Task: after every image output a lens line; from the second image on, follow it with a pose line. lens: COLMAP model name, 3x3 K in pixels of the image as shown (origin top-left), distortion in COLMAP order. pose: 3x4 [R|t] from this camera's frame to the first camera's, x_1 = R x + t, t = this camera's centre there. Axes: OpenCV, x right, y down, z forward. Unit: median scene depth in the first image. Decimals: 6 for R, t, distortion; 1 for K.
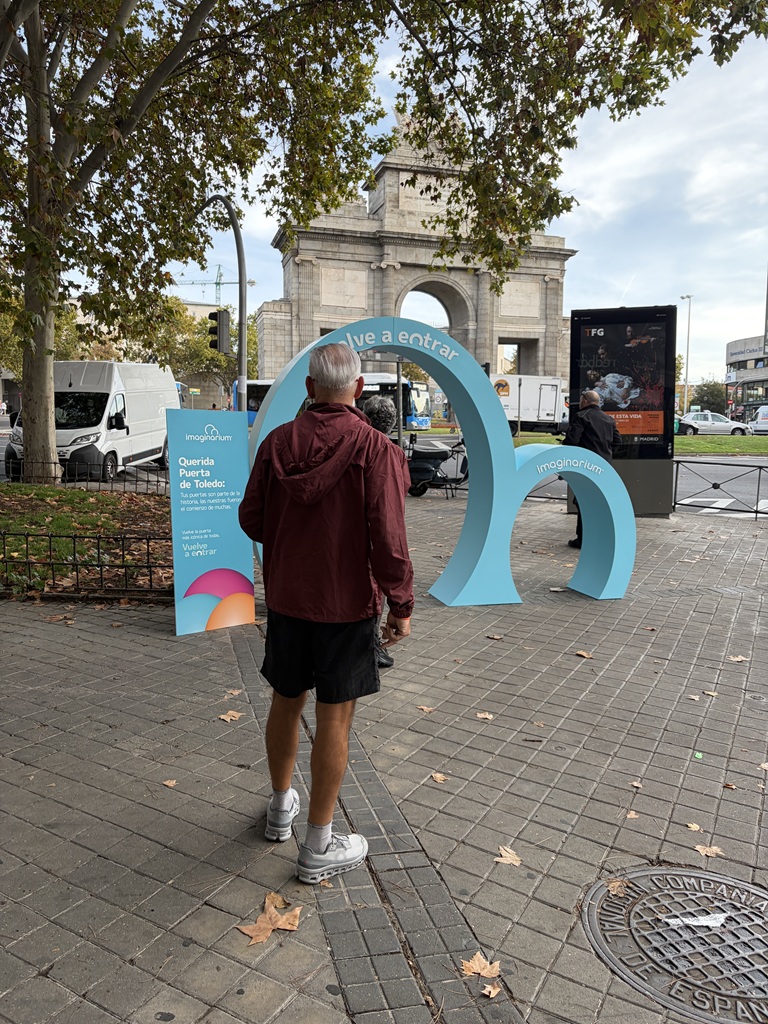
lens RADIAL K [[775.8, 0, 384.0], [0, 775.8, 512.0], [0, 0, 1]] dist [0.042831, 0.003422]
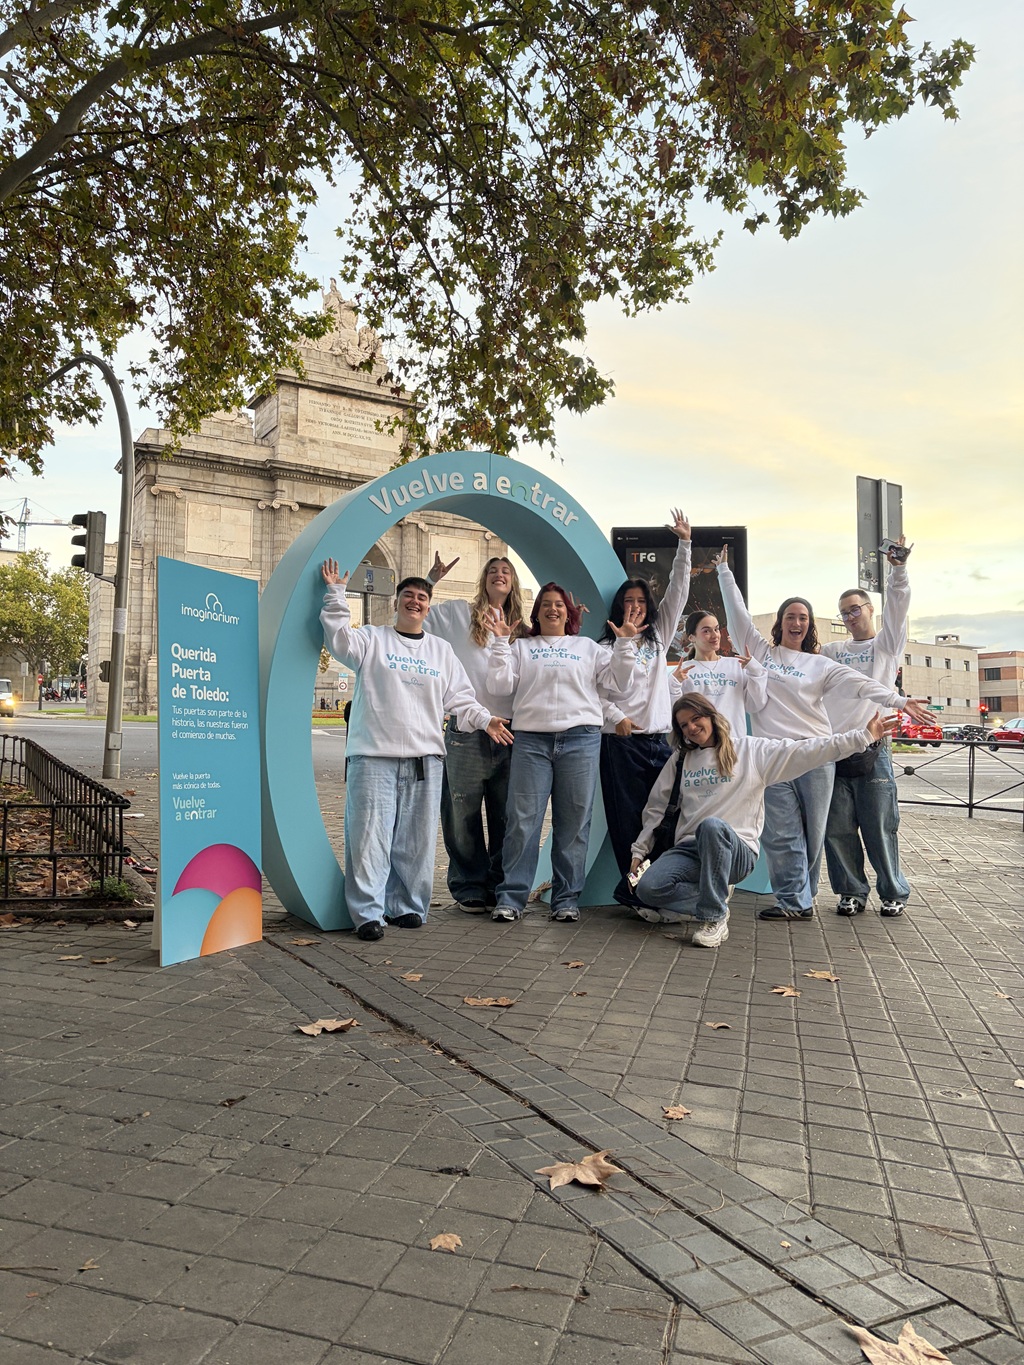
lens RADIAL K [[1032.7, 0, 513.3], [0, 1032.7, 694.9], [0, 0, 1]] dist [0.034622, -0.002282]
pose [[0.970429, 0.015542, 0.240884, -0.046568], [0.018734, 0.990066, -0.139351, 0.019041], [-0.240657, 0.139743, 0.960498, 0.050601]]
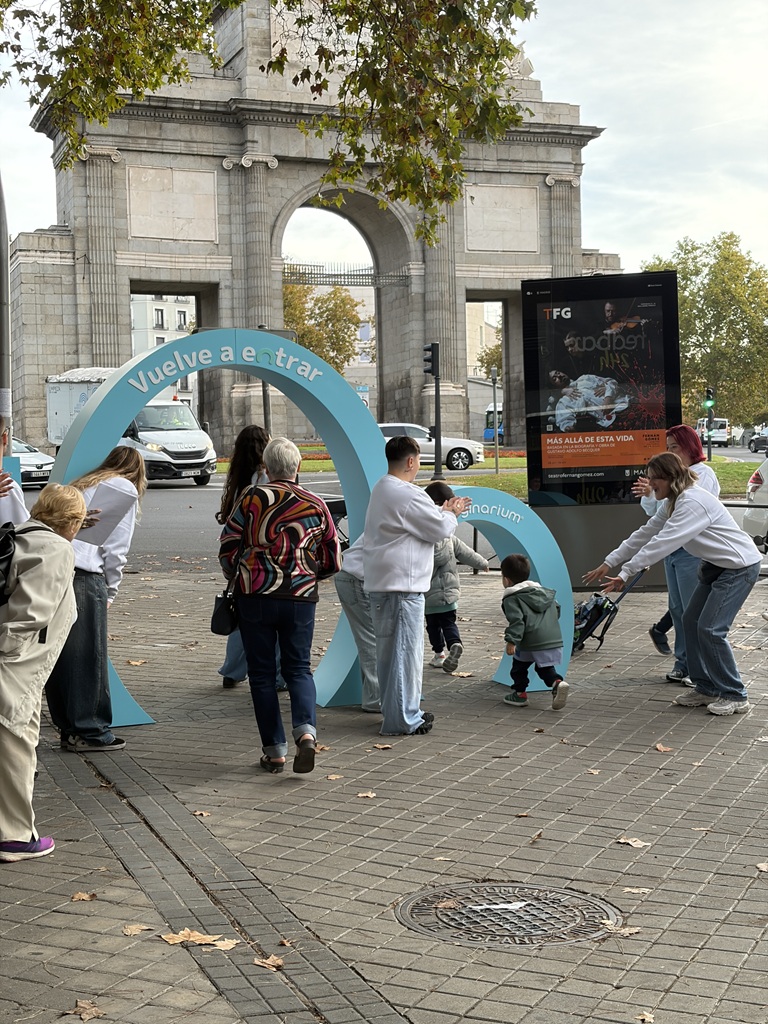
lens RADIAL K [[1542.2, 0, 384.8], [0, 1542.2, 491.5], [0, 0, 1]] dist [0.155497, -0.199820]
pose [[0.996381, -0.033945, 0.077932, 0.009355], [0.040630, 0.995477, -0.085873, 0.012910], [-0.074665, 0.088728, 0.993253, -0.139395]]
